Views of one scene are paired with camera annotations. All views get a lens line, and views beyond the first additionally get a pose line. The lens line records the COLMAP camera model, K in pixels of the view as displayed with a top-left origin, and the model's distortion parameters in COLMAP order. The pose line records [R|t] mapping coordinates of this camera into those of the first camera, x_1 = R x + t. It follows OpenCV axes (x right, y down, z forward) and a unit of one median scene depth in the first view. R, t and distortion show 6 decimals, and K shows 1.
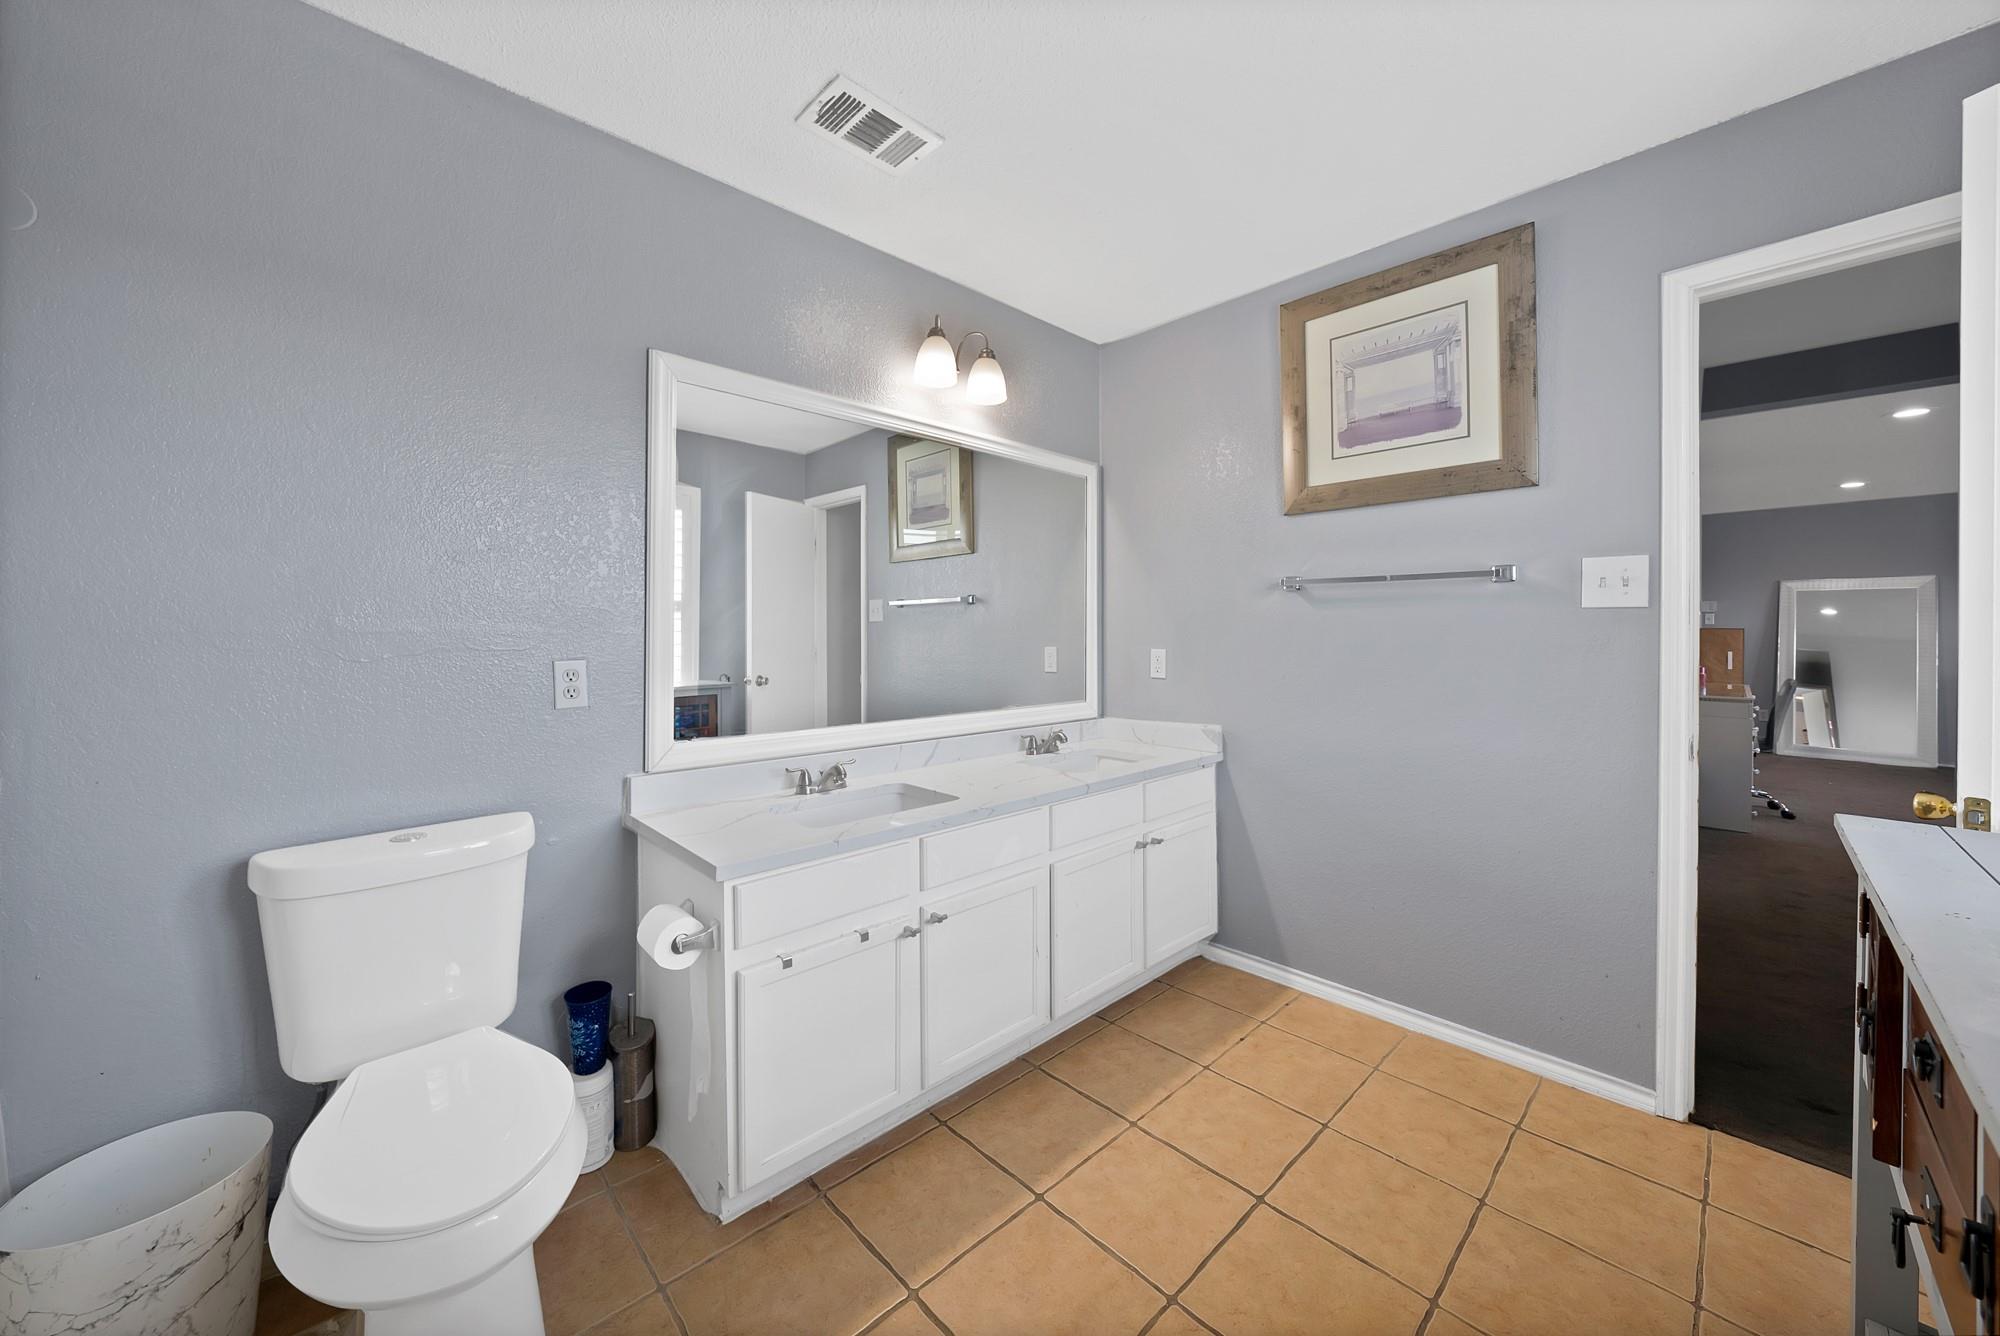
lens RADIAL K [[717.1, 0, 1002.9], [0, 717.1, 653.1], [0, 0, 1]] dist [0.001774, 0.000064]
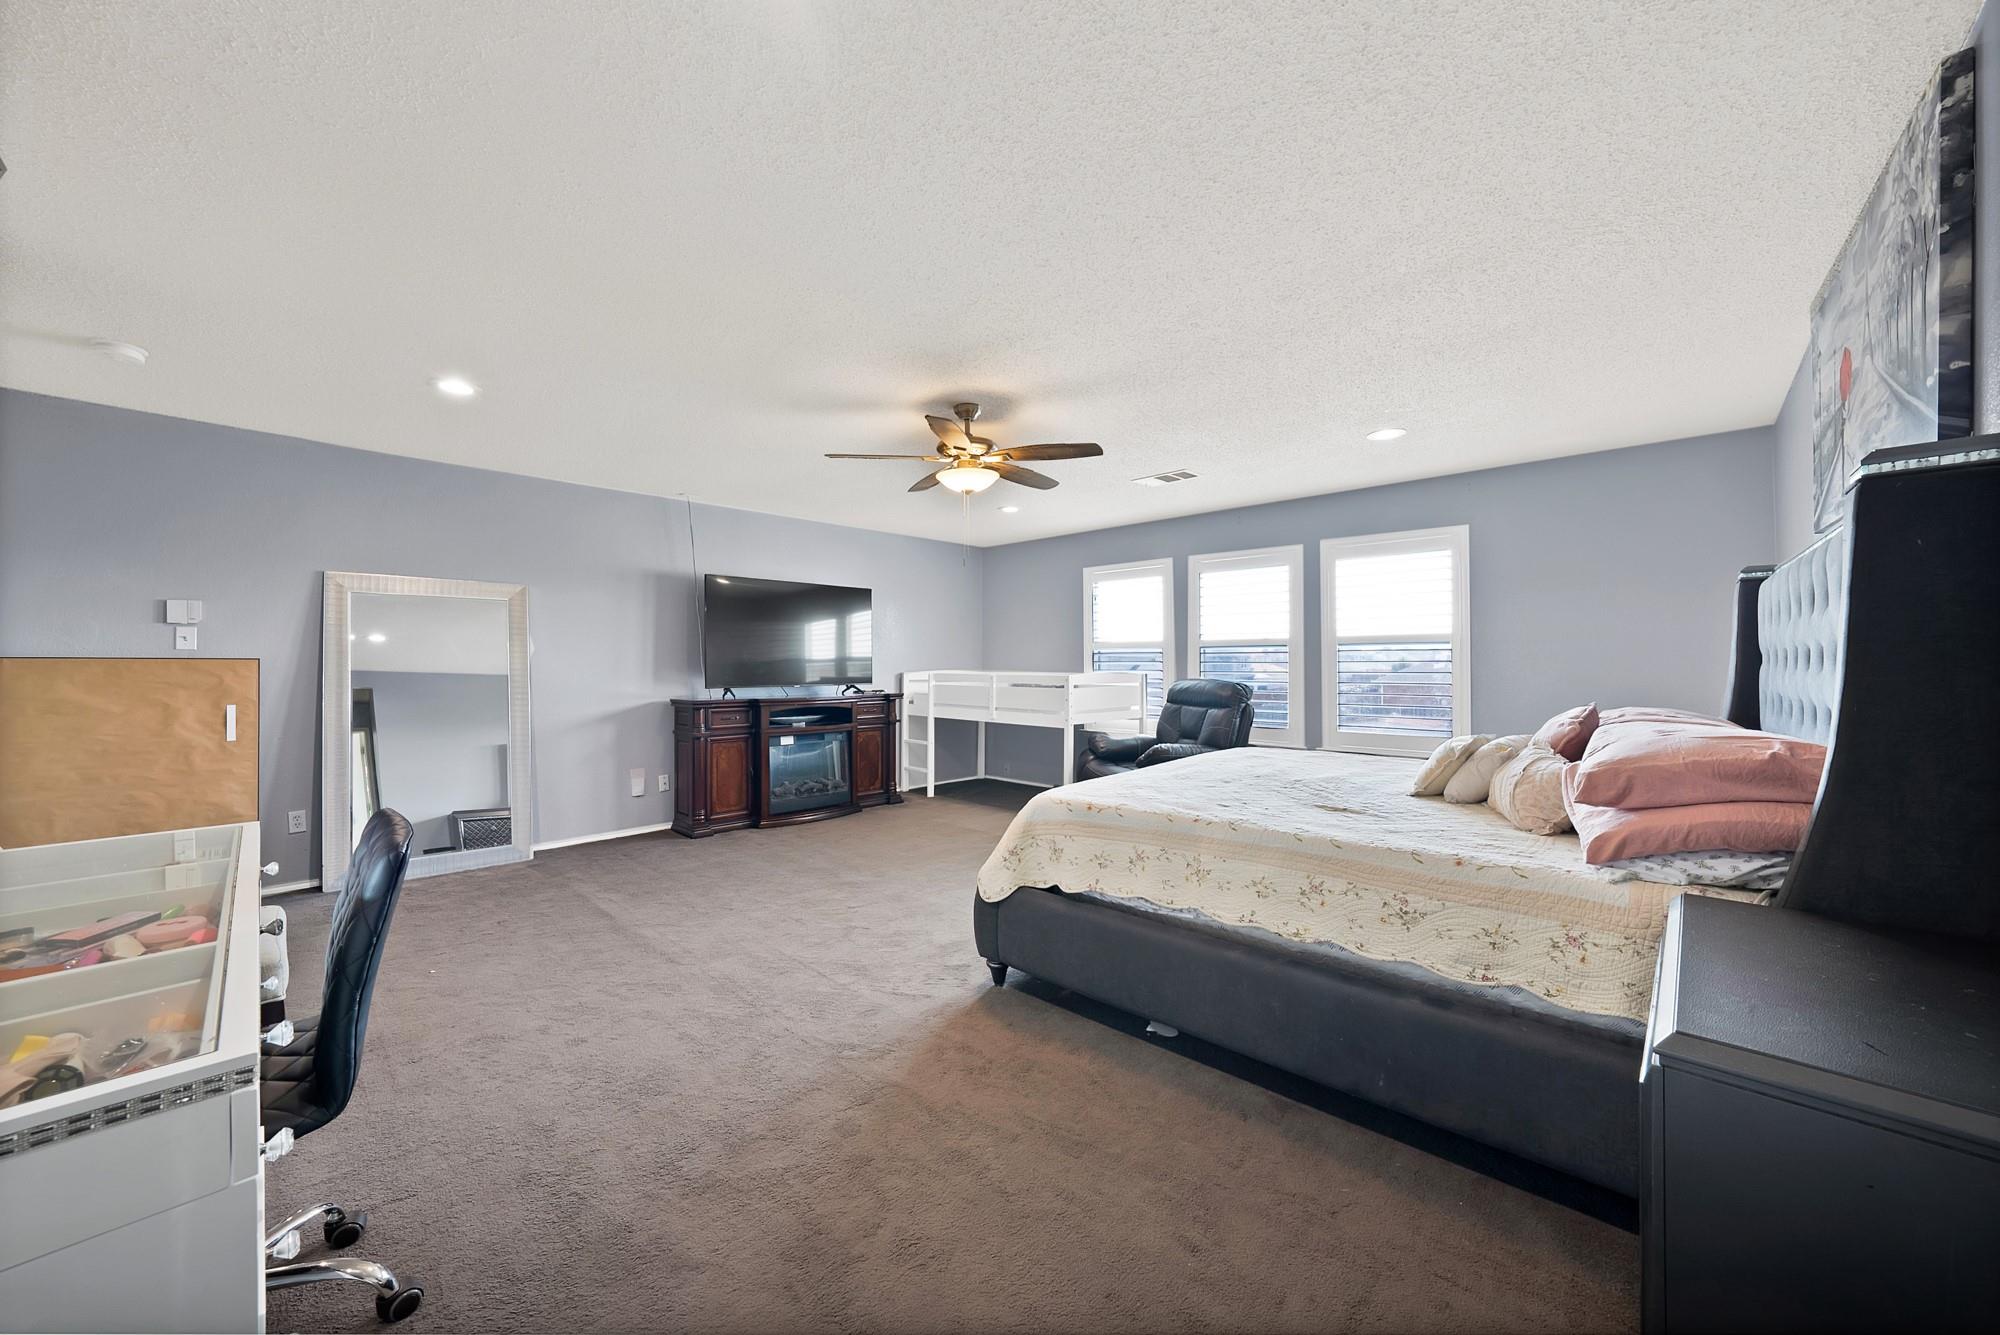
lens RADIAL K [[717.1, 0, 1002.9], [0, 717.1, 667.0], [0, 0, 1]] dist [0.001774, 0.000064]
pose [[-0.048302, -0.002884, 0.998829, 0.516116], [0.010213, 0.999942, 0.003381, -0.022468], [-0.998781, 0.010364, -0.048269, 0.516129]]
